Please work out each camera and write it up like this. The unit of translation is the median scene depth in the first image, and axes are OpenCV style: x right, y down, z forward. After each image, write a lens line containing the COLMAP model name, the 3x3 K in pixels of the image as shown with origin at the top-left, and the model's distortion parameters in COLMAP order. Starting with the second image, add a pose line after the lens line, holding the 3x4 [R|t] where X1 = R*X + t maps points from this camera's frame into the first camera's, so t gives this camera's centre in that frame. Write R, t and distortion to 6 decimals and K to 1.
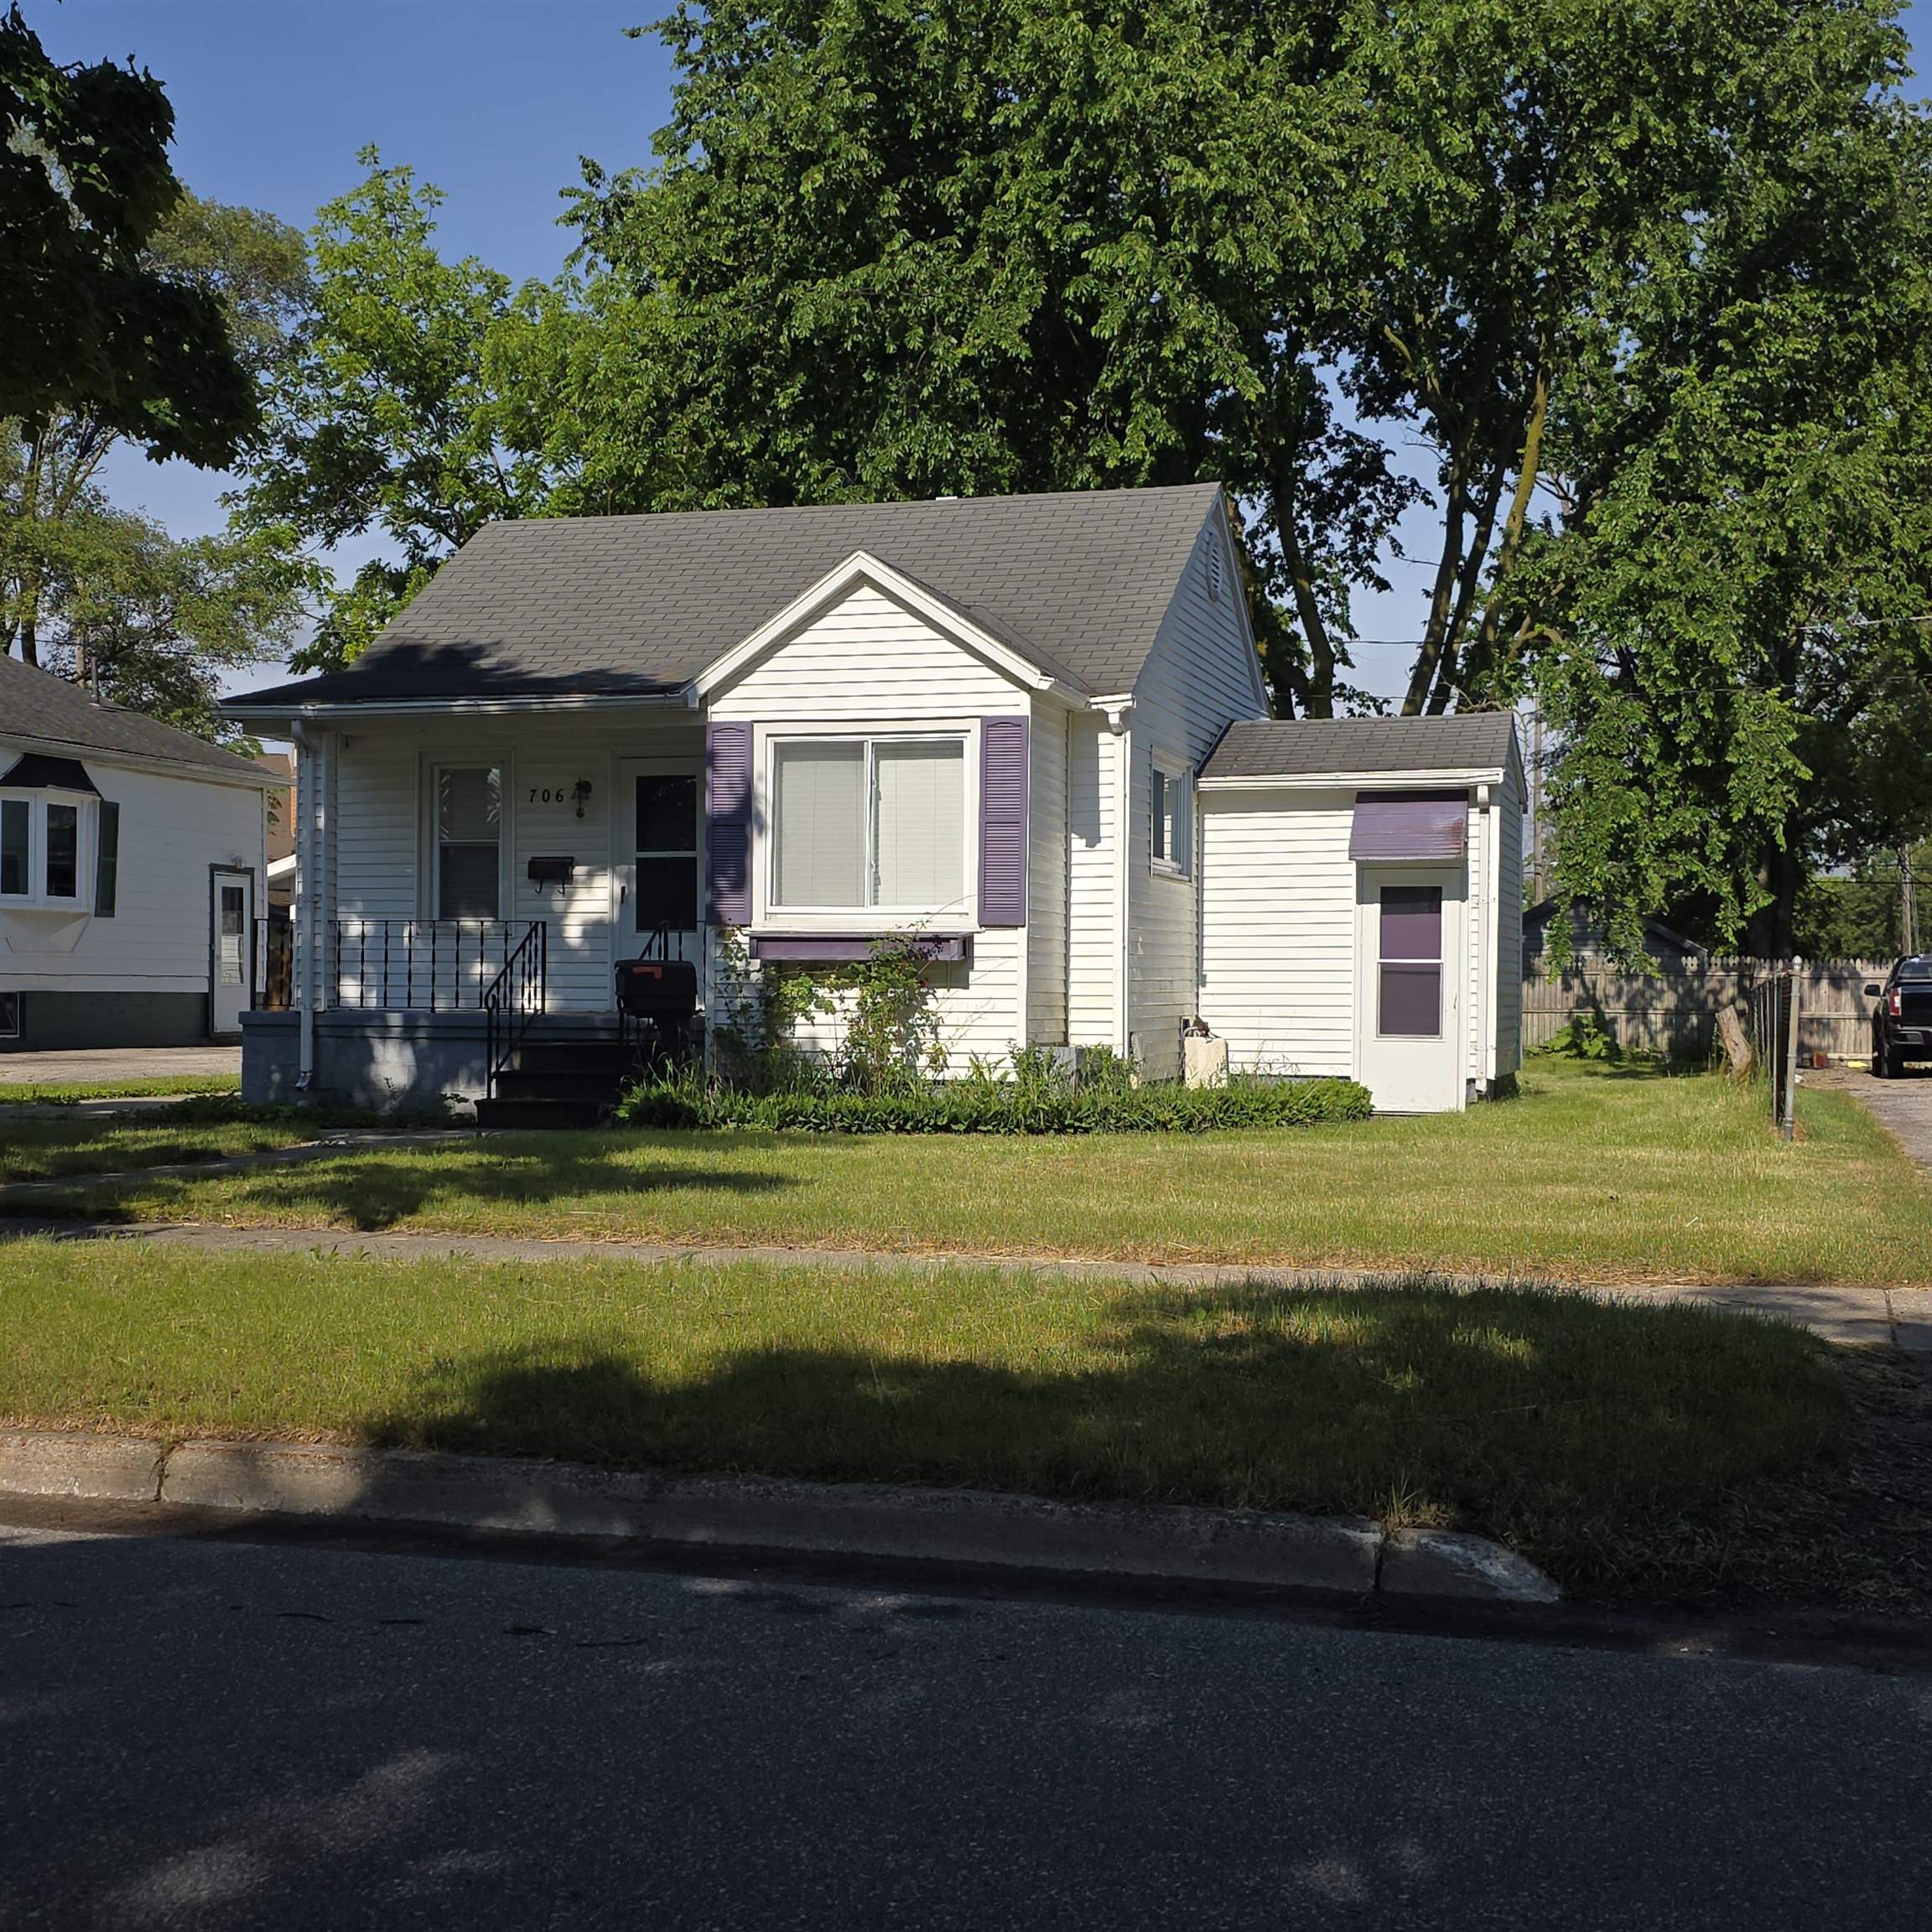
lens RADIAL K [[2522.4, 0, 967.2], [0, 2522.4, 1008.5], [0, 0, 1]] dist [0.228222, -0.540036]
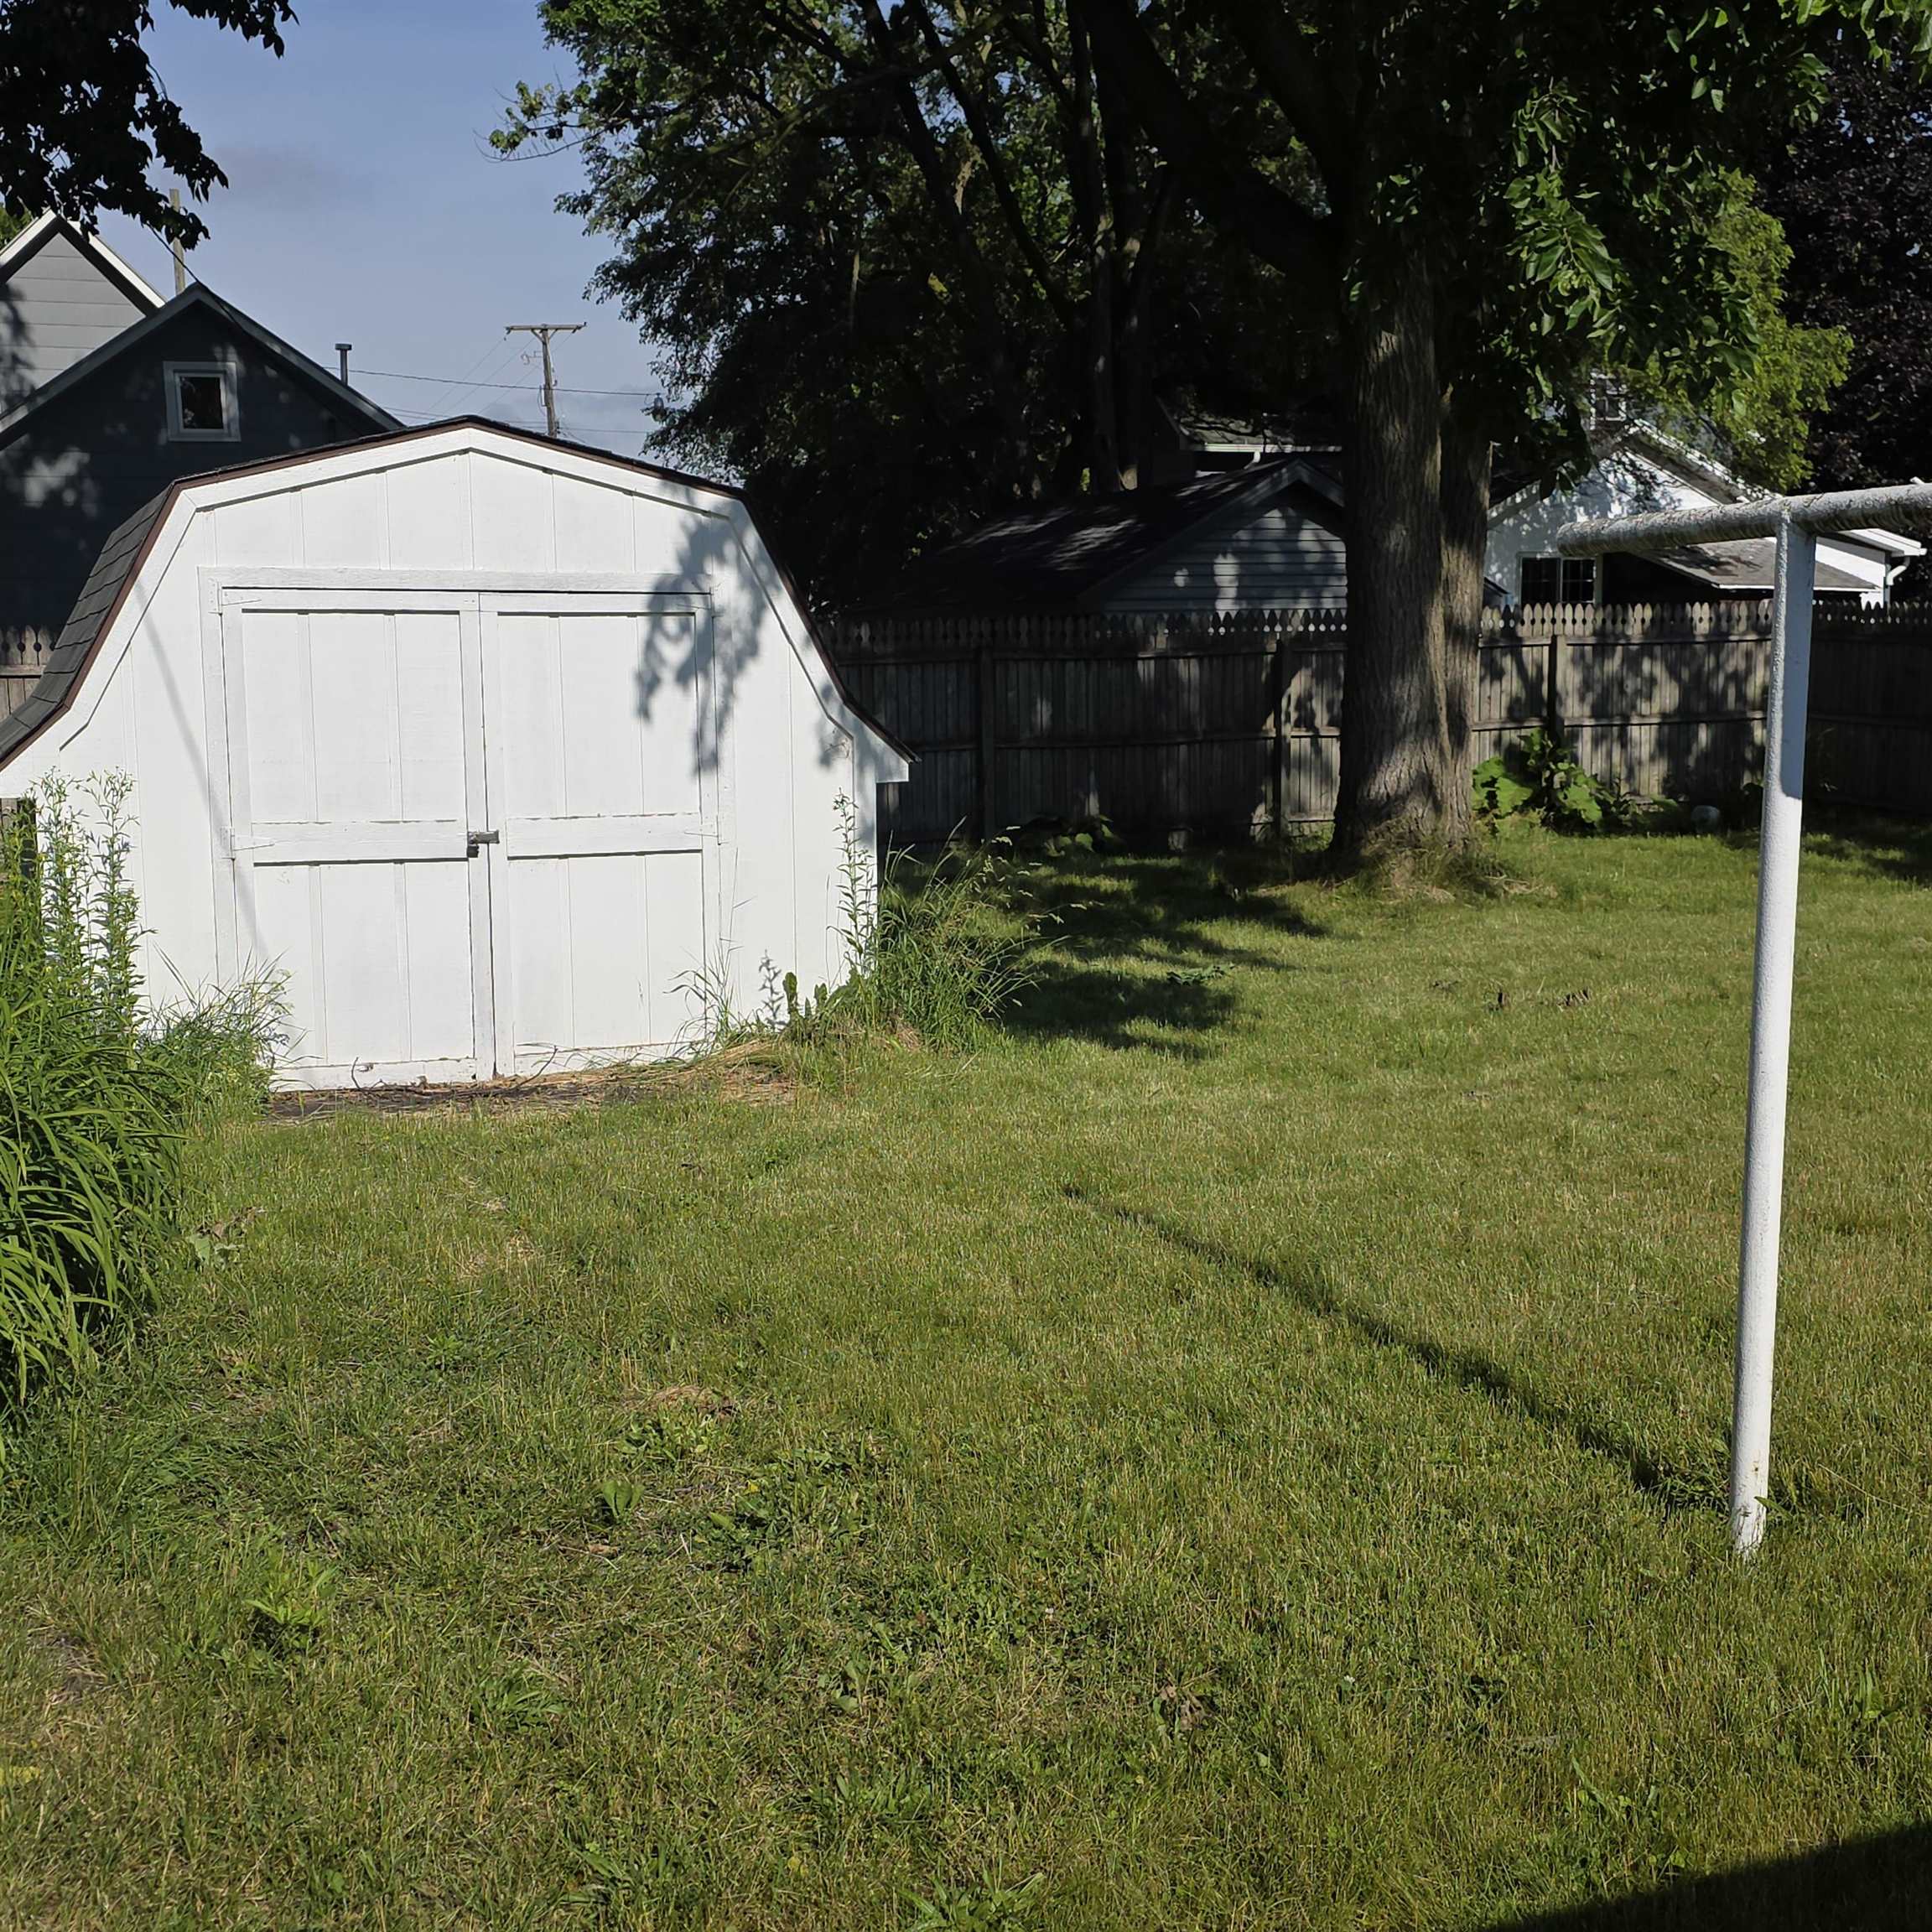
lens RADIAL K [[2522.4, 0, 967.2], [0, 2522.4, 1008.5], [0, 0, 1]] dist [0.228222, -0.540036]
pose [[0.771069, -0.111906, 0.626842, -0.305226], [0.032264, 0.990038, 0.137057, -0.034327], [-0.635934, -0.085456, 0.766997, 1.518840]]
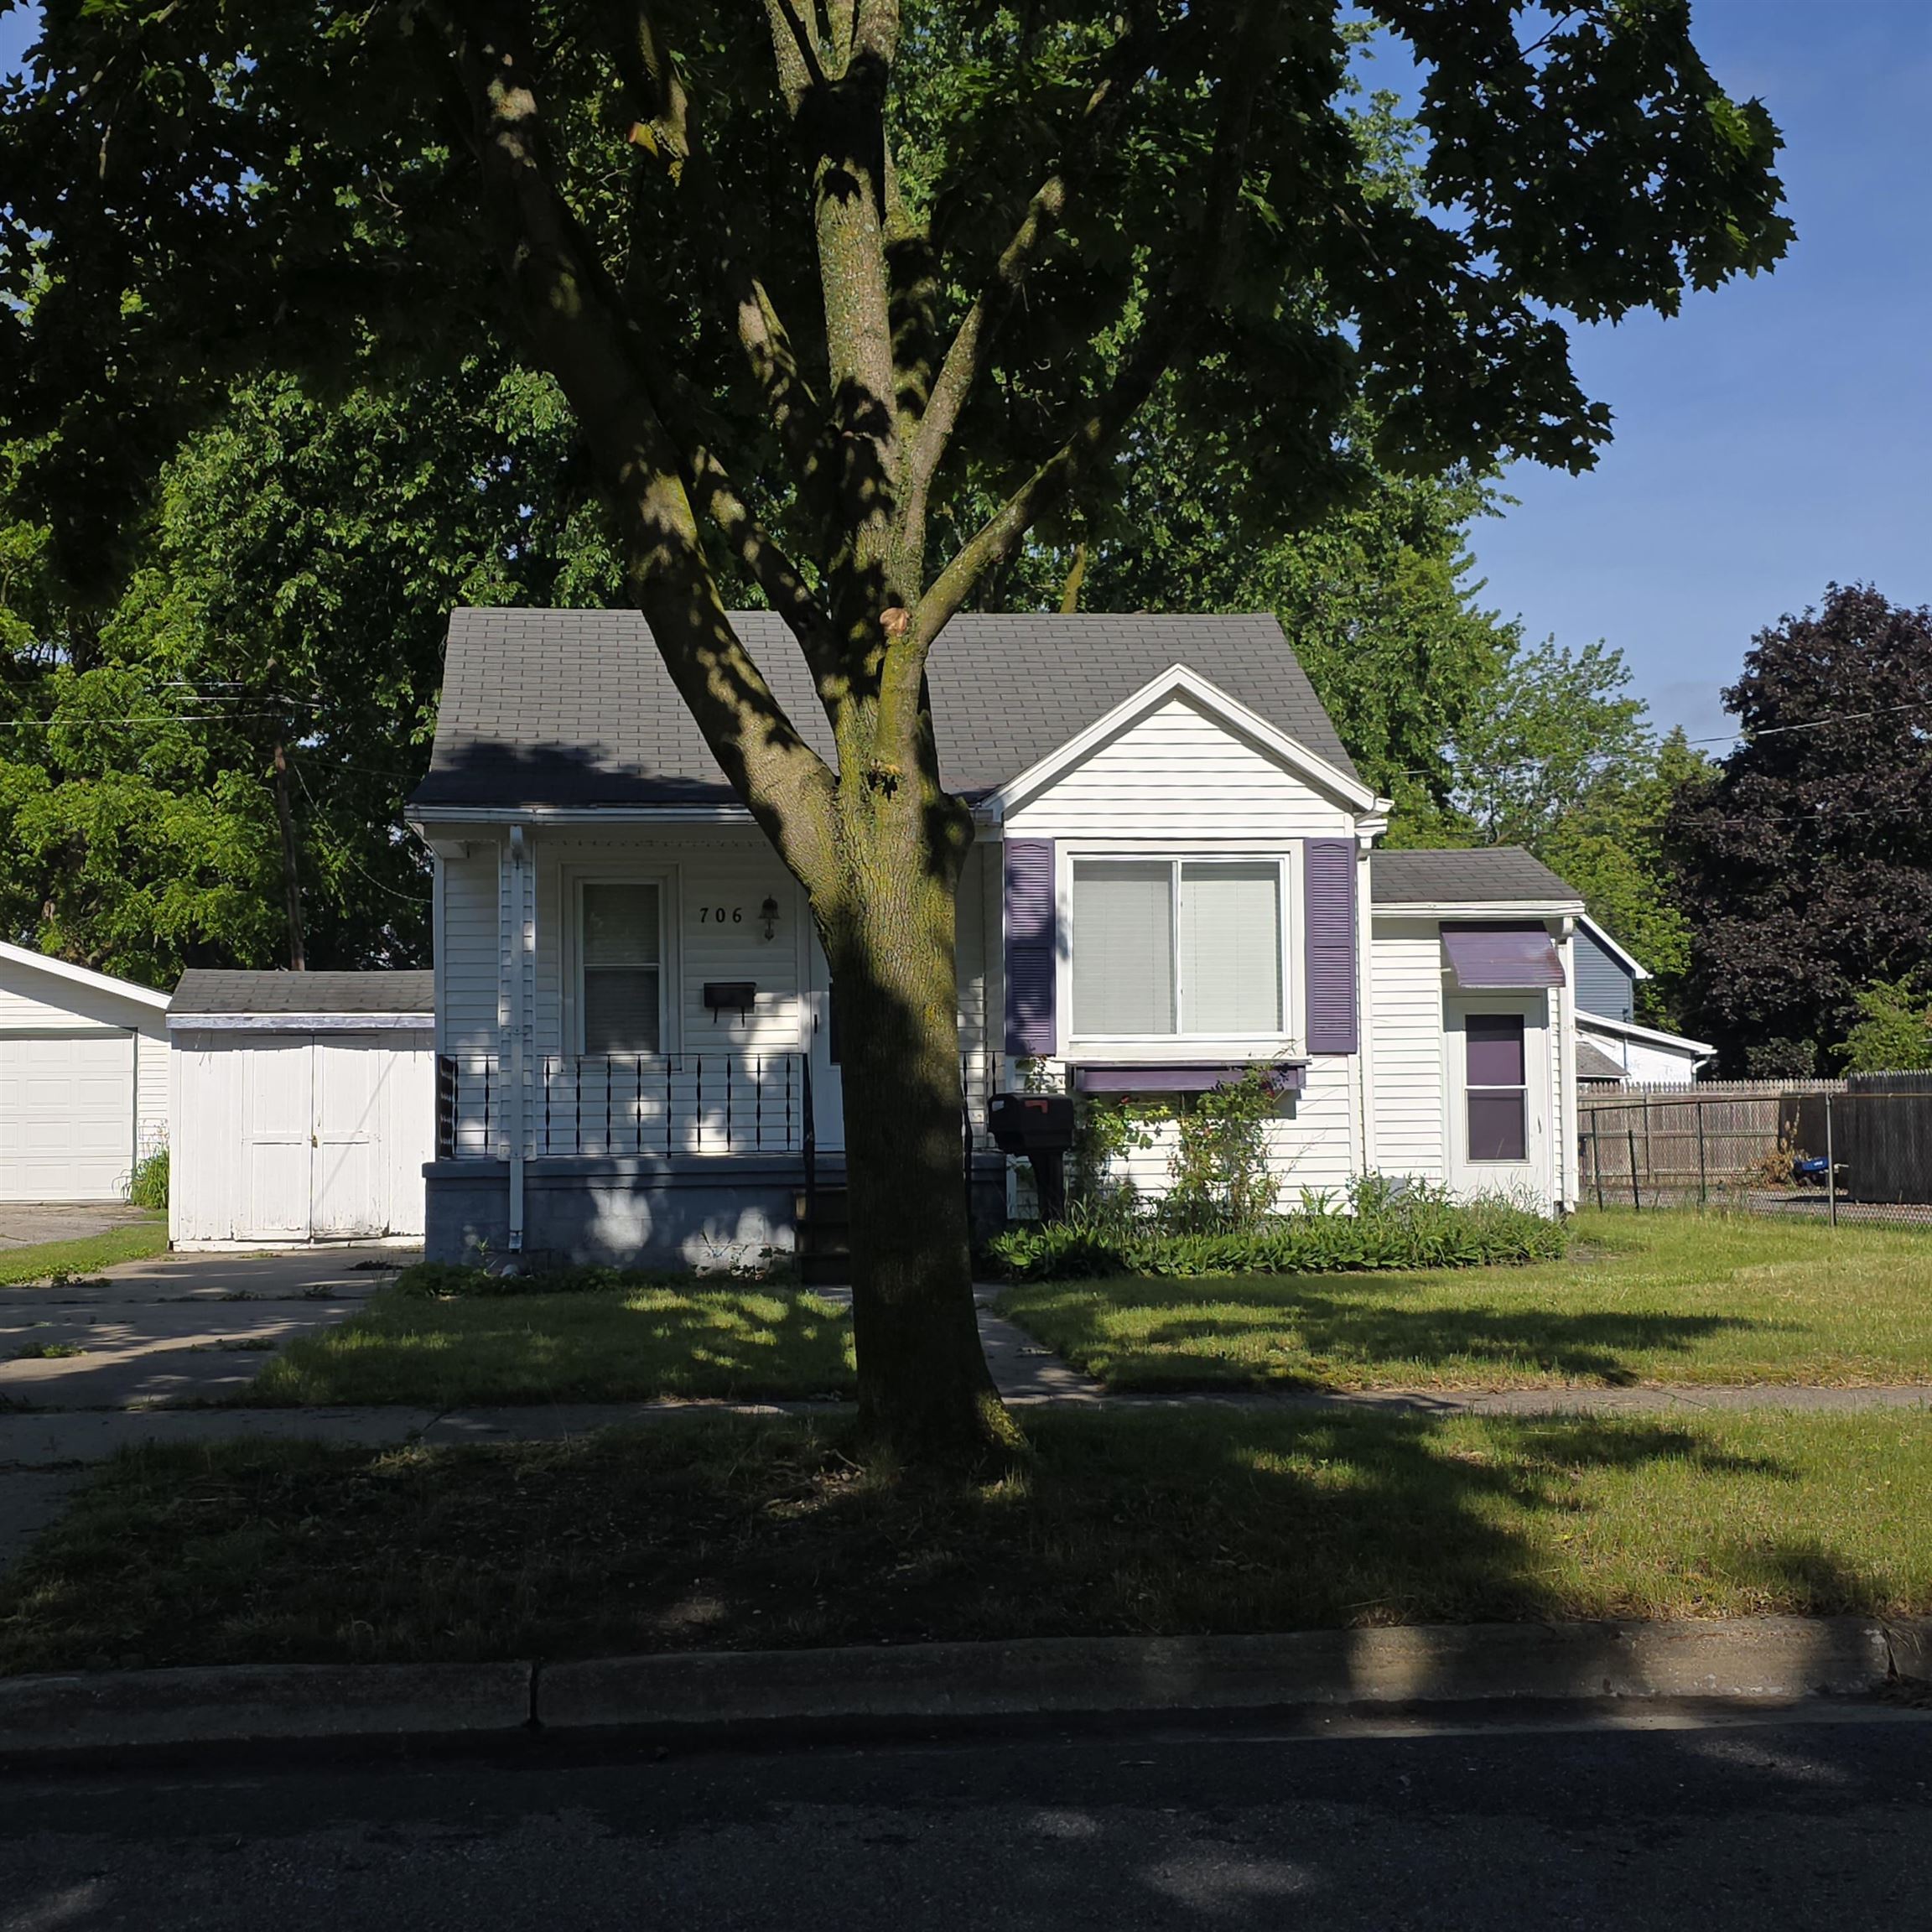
lens RADIAL K [[2580.6, 0, 960.3], [0, 2580.6, 1011.1], [0, 0, 1]] dist [0.122978, -0.103406]
pose [[0.920952, -0.000828, 0.389676, -0.467137], [0.021207, 0.998622, -0.048000, -0.004055], [-0.389099, 0.052470, 0.919700, 0.132529]]
